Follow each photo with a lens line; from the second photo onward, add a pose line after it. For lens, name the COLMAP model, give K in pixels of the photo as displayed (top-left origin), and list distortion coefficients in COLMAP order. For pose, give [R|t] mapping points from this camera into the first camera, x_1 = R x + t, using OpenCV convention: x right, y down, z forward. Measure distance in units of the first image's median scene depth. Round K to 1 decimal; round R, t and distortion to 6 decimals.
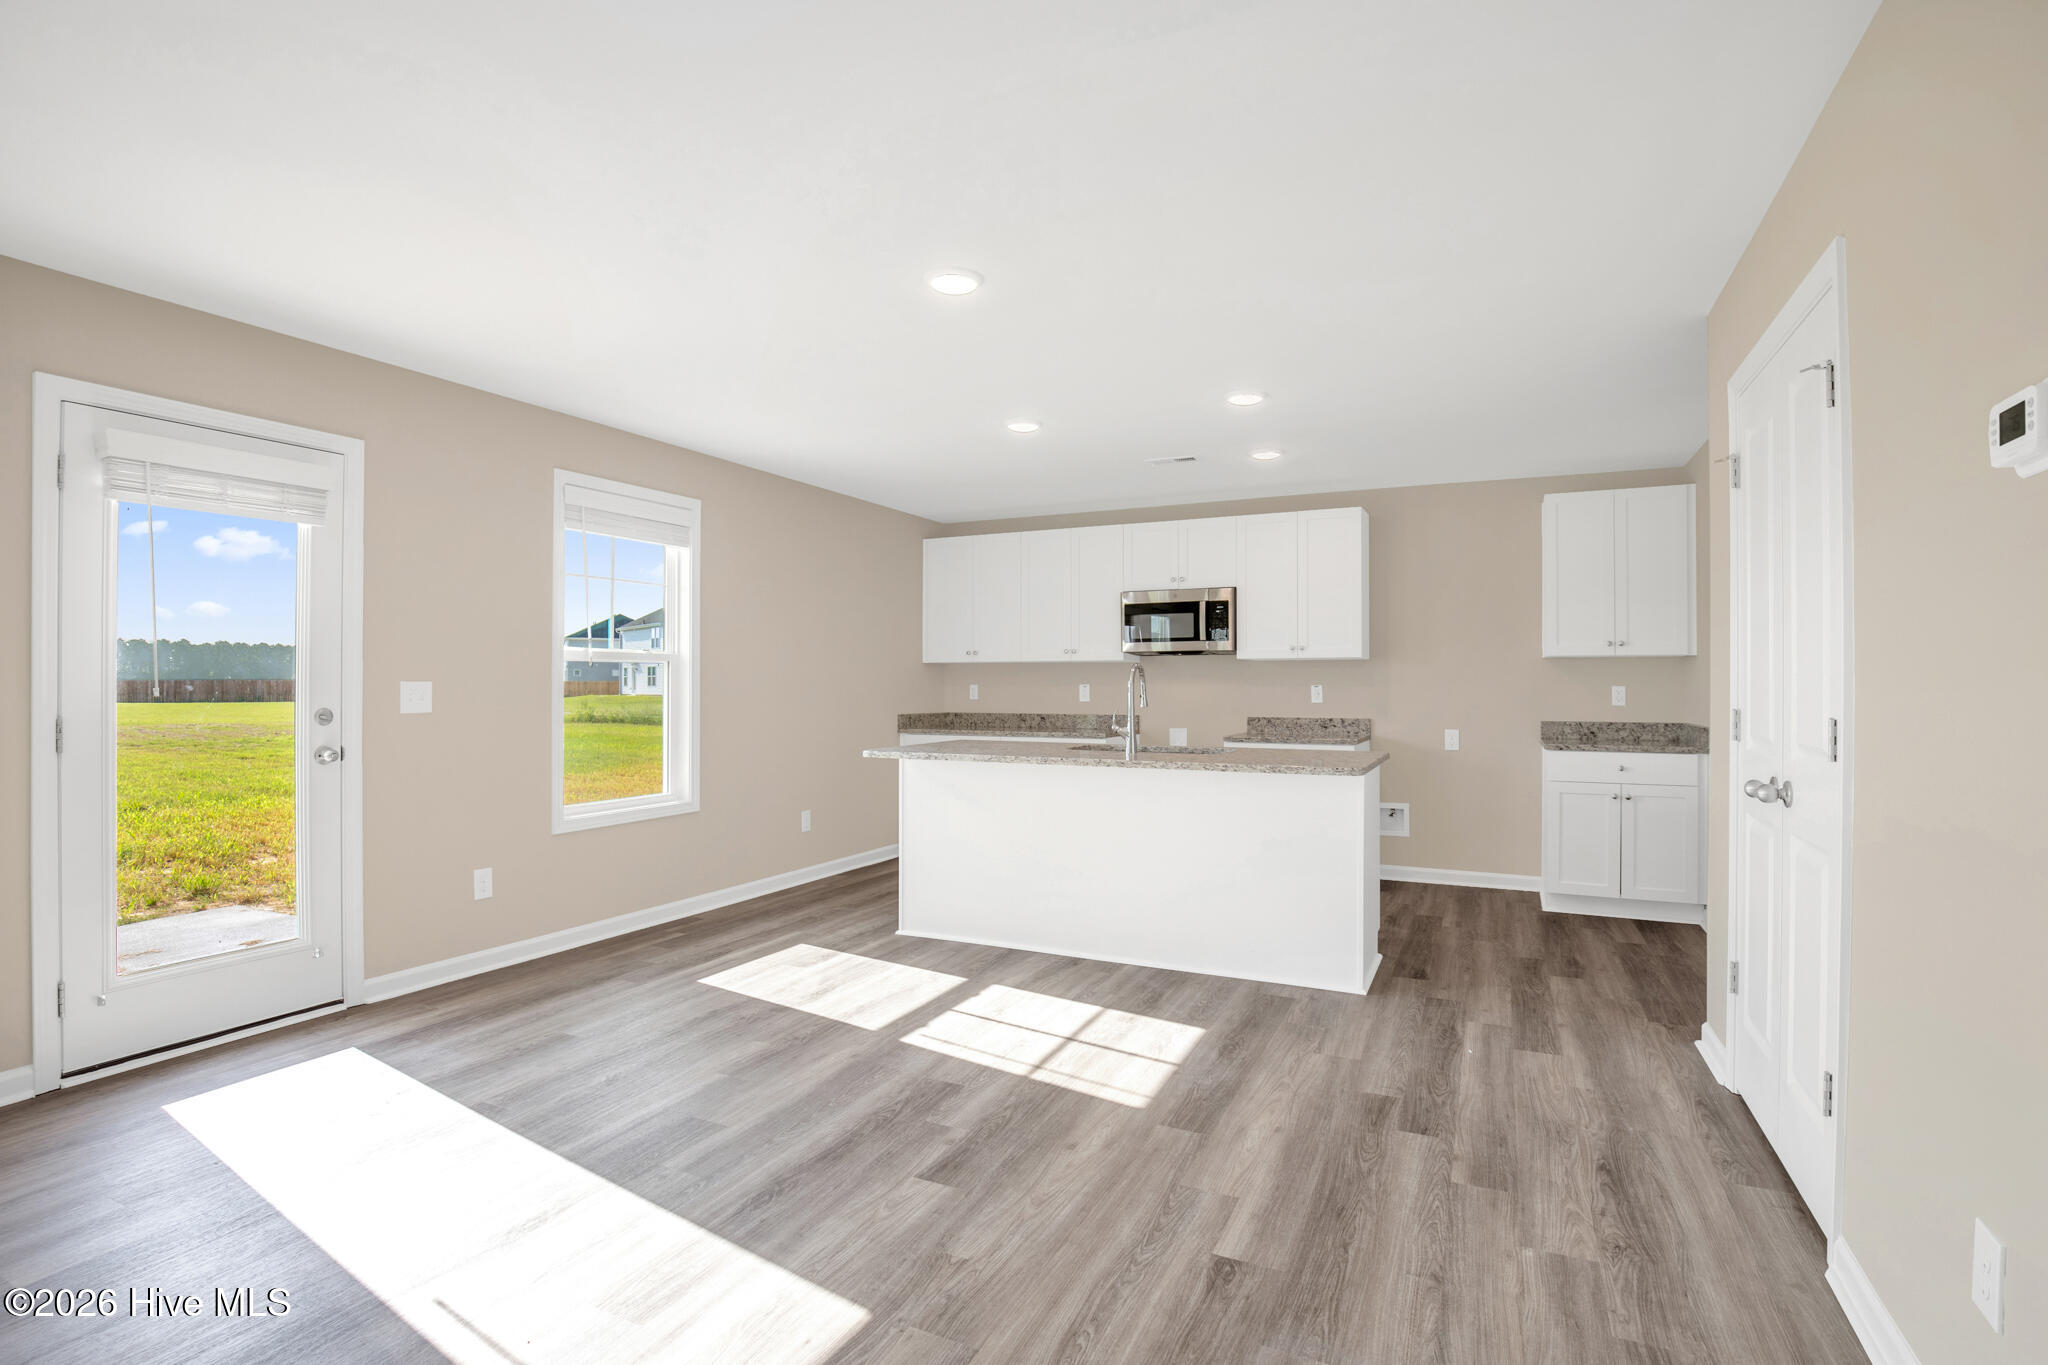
lens RADIAL K [[968.3, 0, 1024.2], [0, 968.3, 683.8], [0, 0, 1]] dist [-0.027652, 0.004768]
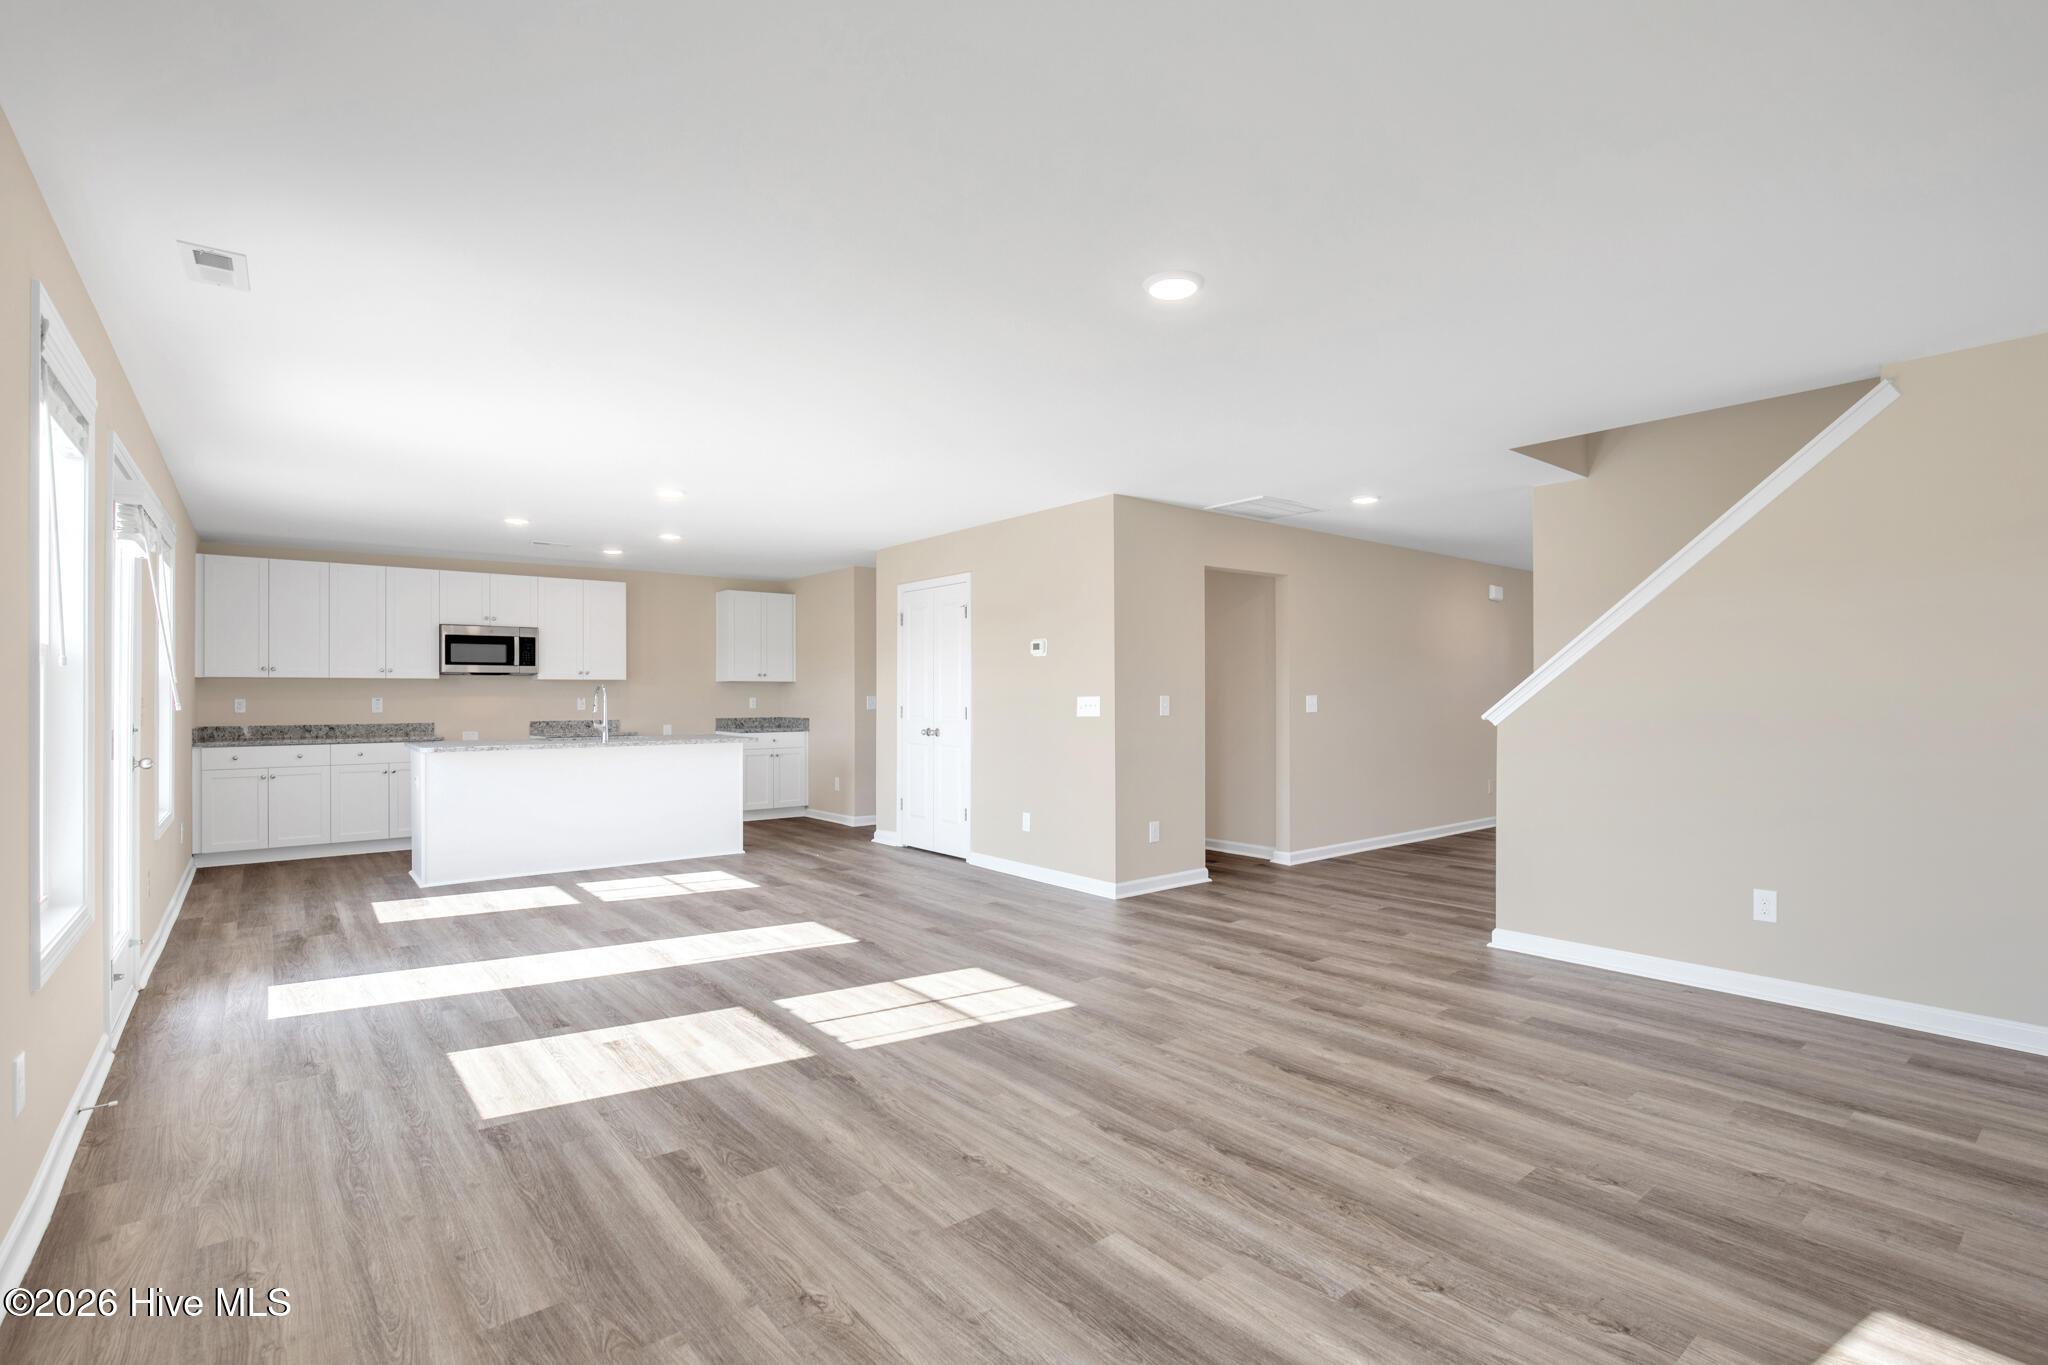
lens RADIAL K [[968.3, 0, 1028.2], [0, 968.3, 696.6], [0, 0, 1]] dist [-0.027652, 0.004768]
pose [[0.430602, -0.002790, 0.902538, -0.831536], [0.000988, 0.999996, 0.002620, -0.004245], [-0.902541, -0.000237, 0.430603, -0.273311]]
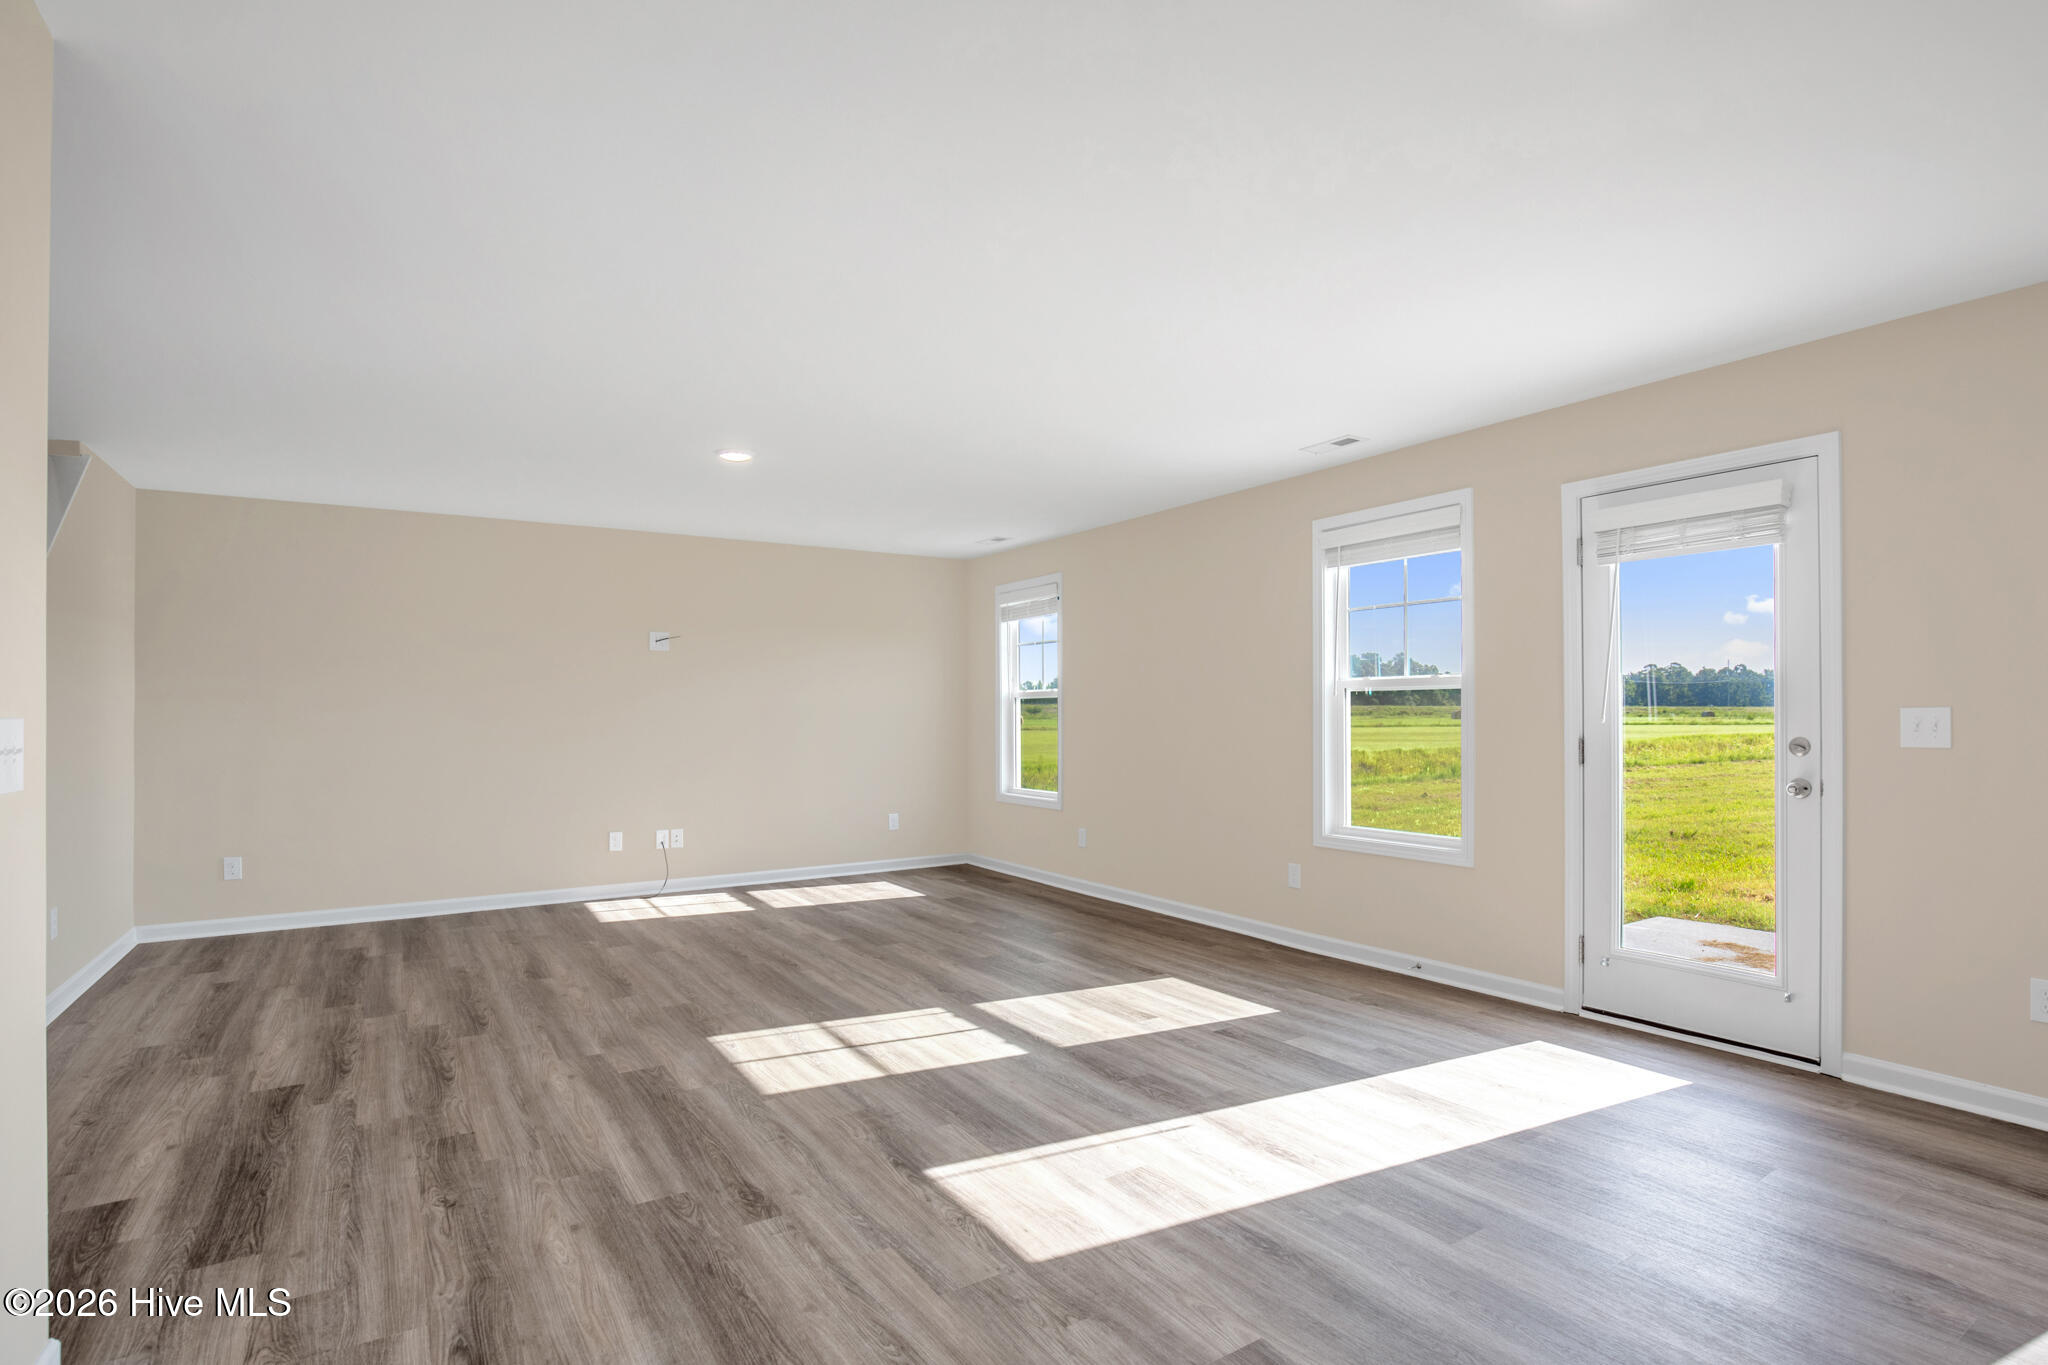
lens RADIAL K [[1000.4, 0, 1052.7], [0, 1000.4, 706.2], [0, 0, 1]] dist [-0.031908, -0.000159]
pose [[-0.498651, -0.007099, -0.866774, 0.292872], [0.004212, 0.999935, -0.010613, 0.001933], [0.866792, -0.008943, -0.498589, 0.549444]]
